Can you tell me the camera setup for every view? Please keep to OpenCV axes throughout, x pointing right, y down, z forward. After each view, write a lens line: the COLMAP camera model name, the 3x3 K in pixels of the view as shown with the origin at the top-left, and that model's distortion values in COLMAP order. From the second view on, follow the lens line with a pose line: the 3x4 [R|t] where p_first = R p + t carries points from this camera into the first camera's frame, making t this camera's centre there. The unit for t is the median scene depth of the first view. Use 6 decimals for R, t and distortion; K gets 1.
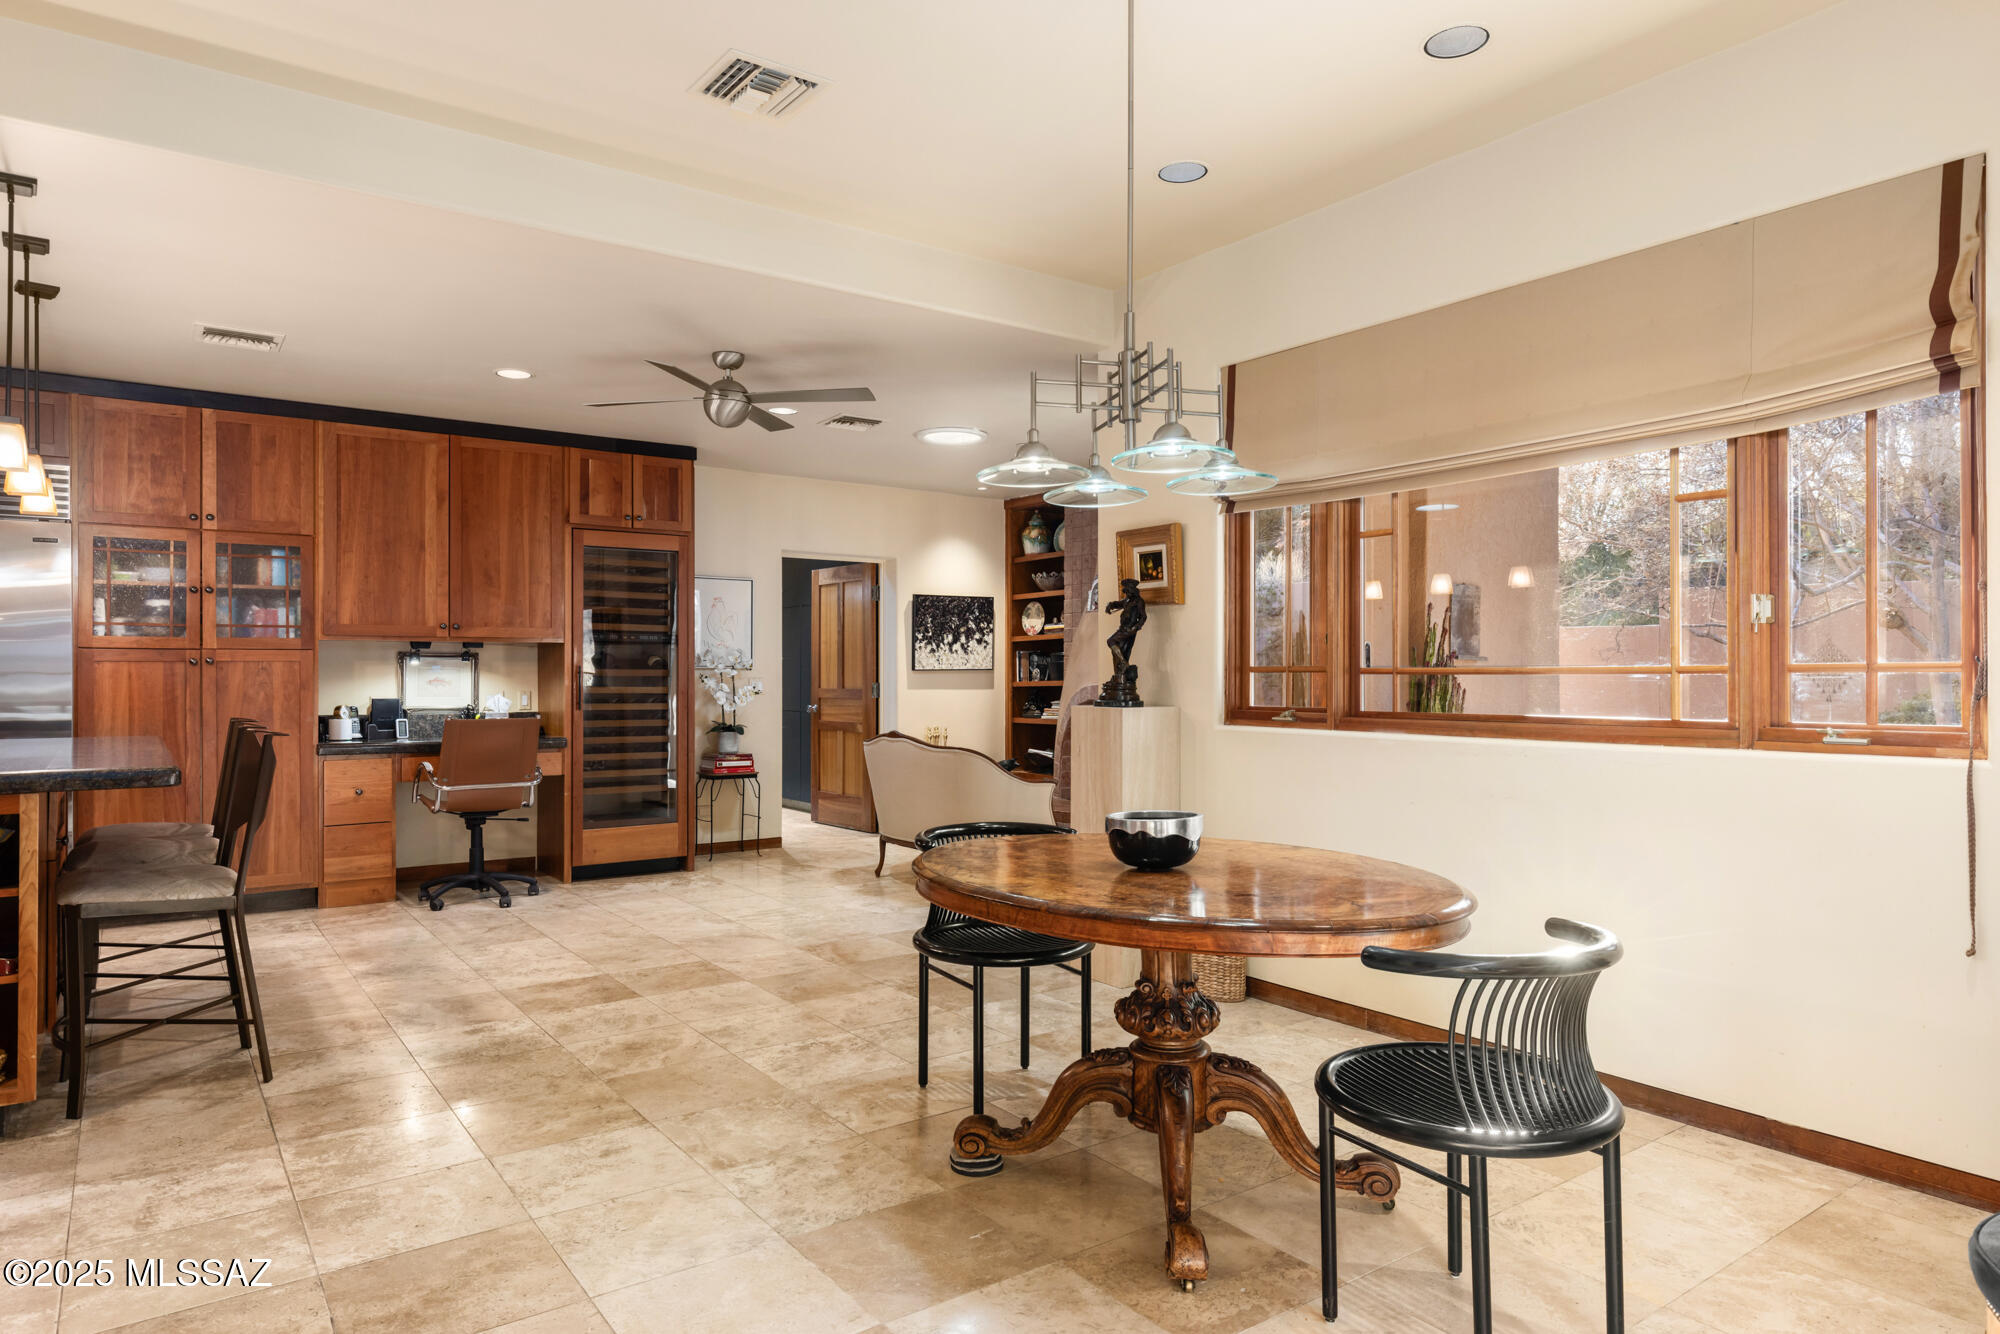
lens RADIAL K [[1205.2, 0, 1006.3], [0, 1205.2, 677.3], [0, 0, 1]] dist [0.001557, -0.001162]
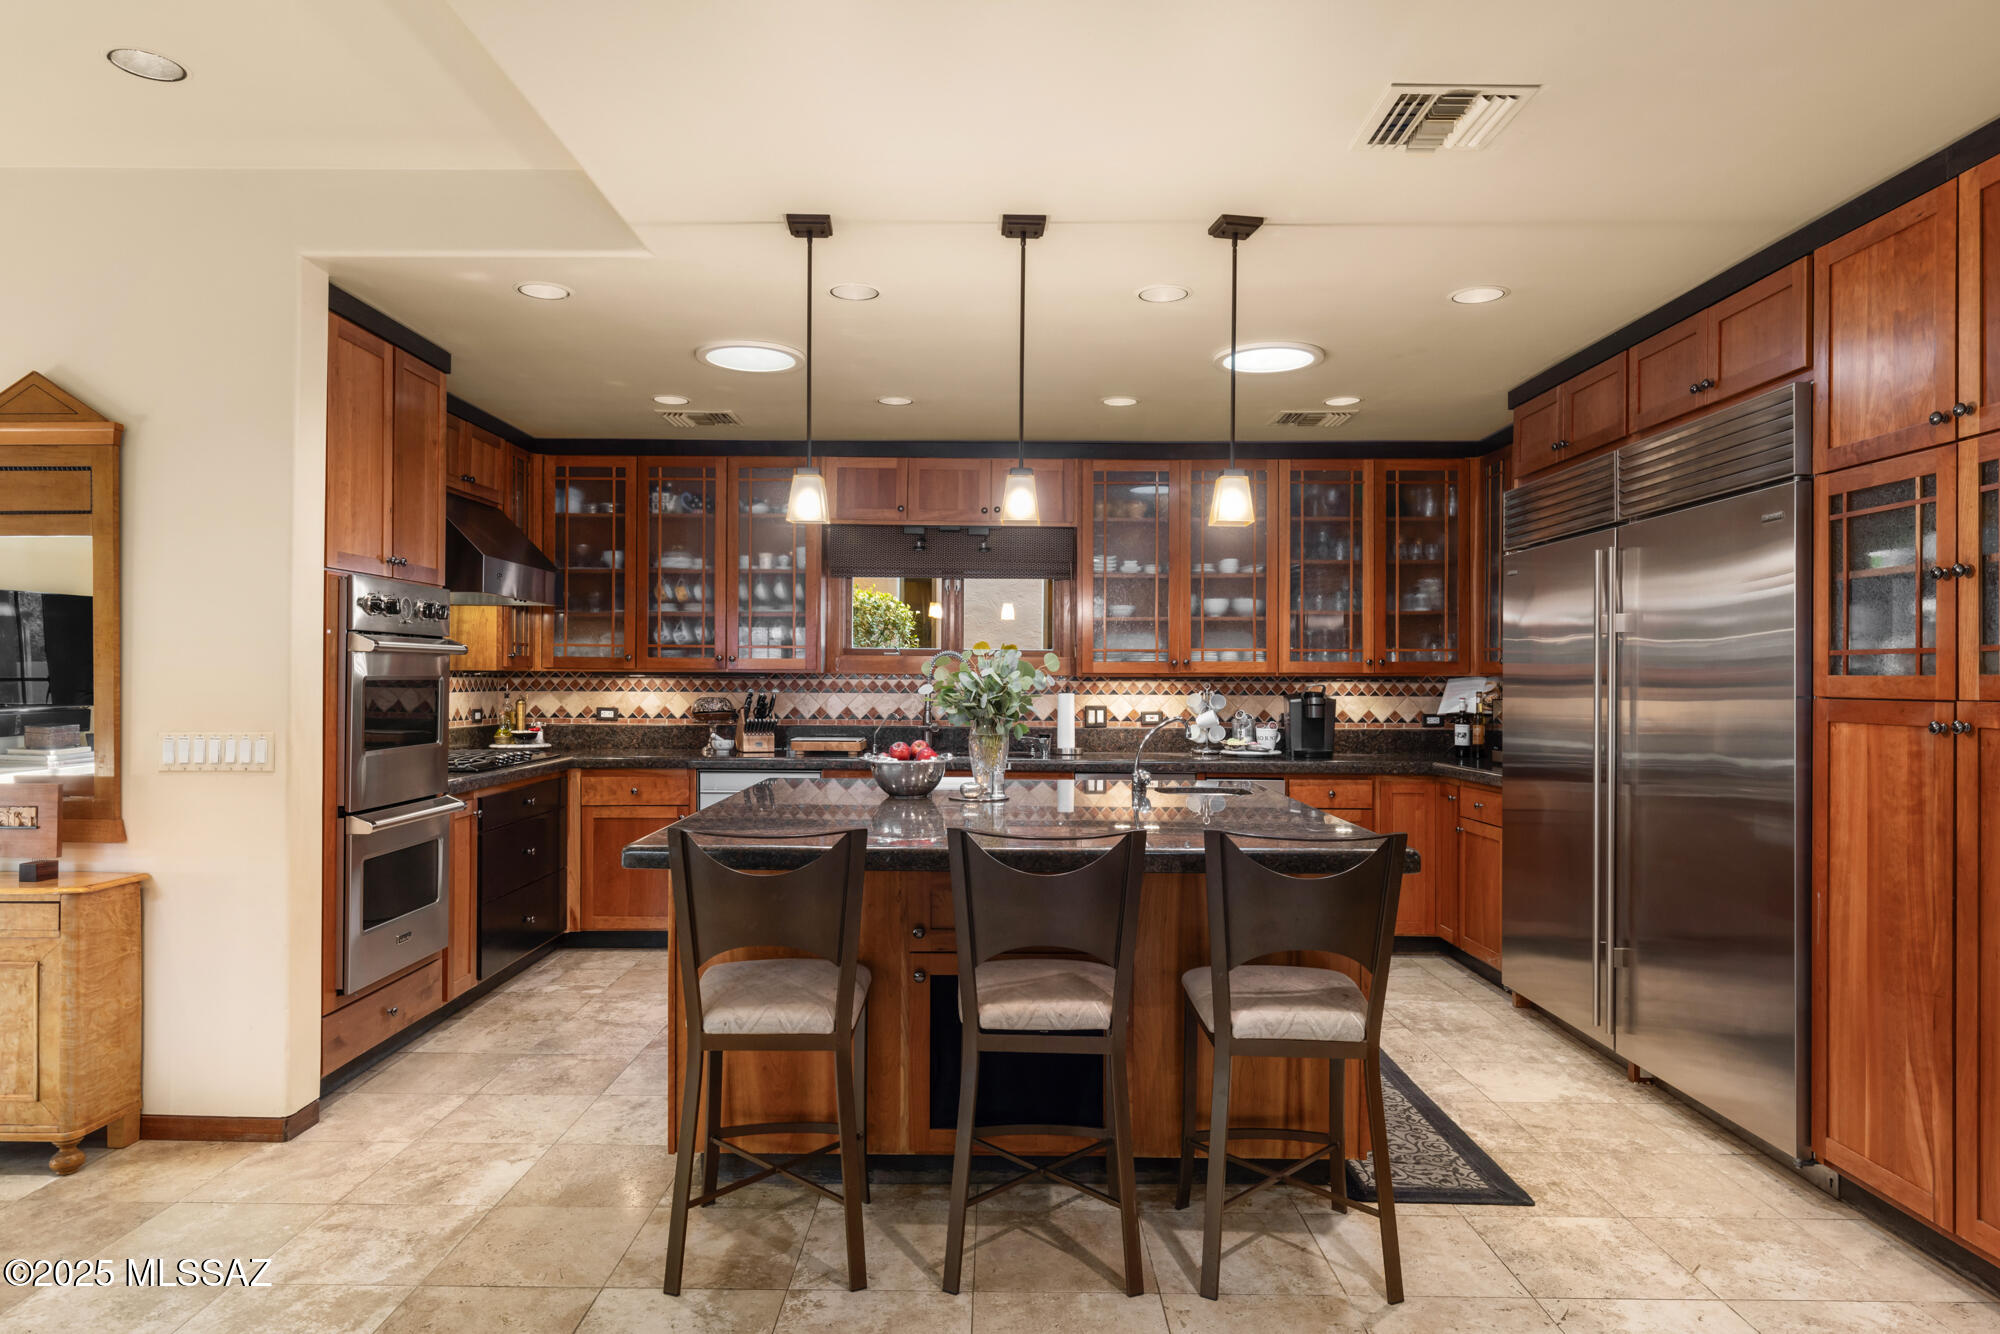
lens RADIAL K [[1202.8, 0, 997.2], [0, 1202.8, 674.2], [0, 0, 1]] dist [-0.003286, 0.003313]
pose [[-0.598246, -0.004016, -0.801302, -0.074479], [-0.006676, 0.999978, -0.000027, -0.028054], [0.801285, 0.005334, -0.598260, 0.885395]]
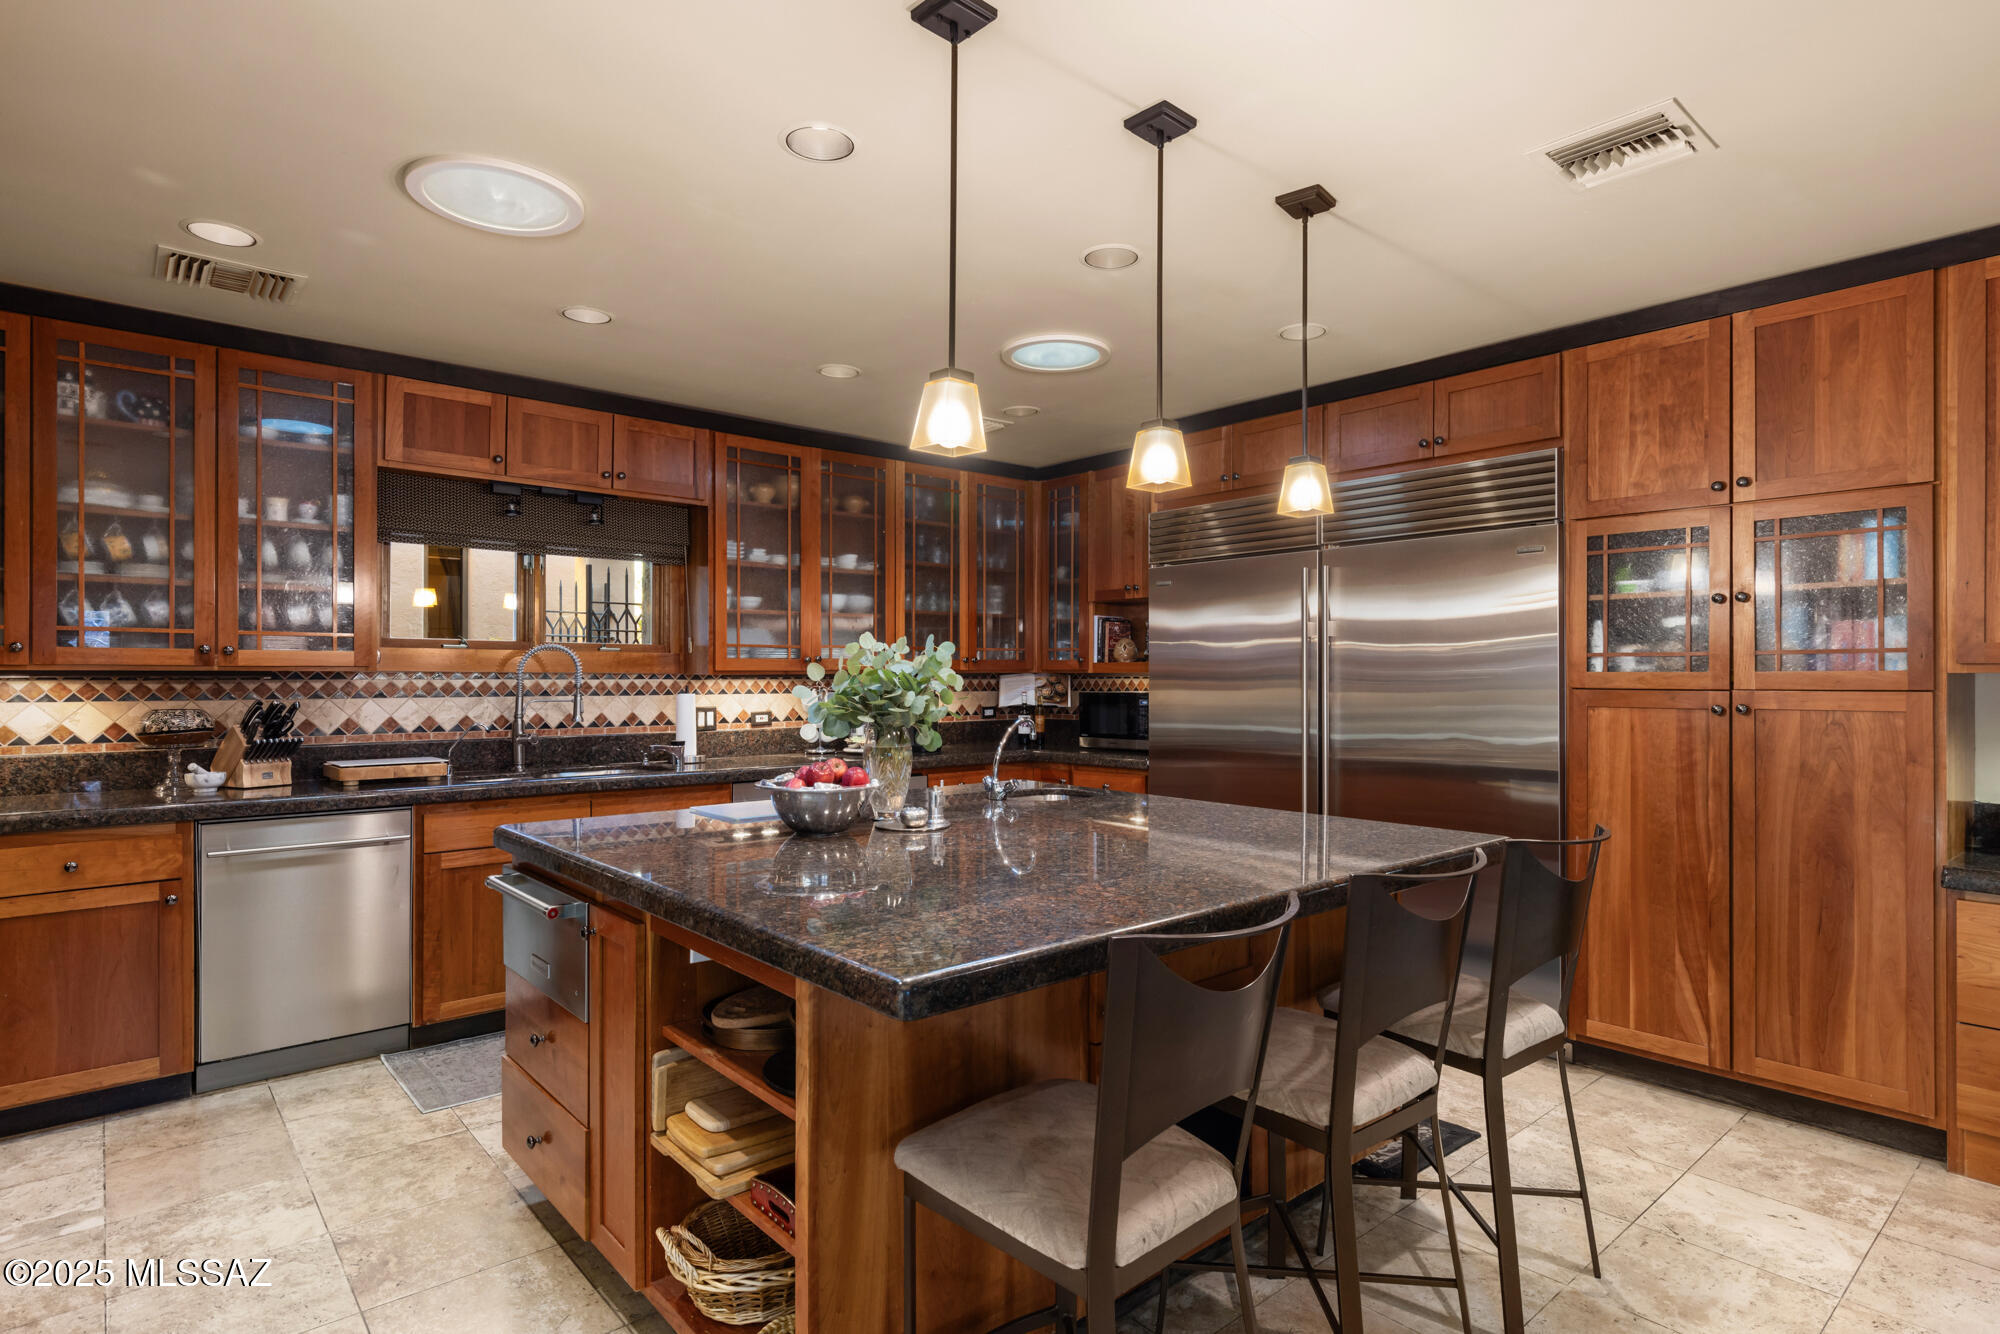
lens RADIAL K [[1036.9, 0, 1004.2], [0, 1036.9, 675.0], [0, 0, 1]] dist [-0.003675, 0.001972]
pose [[0.075386, 0.001222, -0.997154, -0.133070], [-0.003024, 0.999995, 0.000997, -0.027757], [0.997150, 0.002940, 0.075389, 0.516681]]
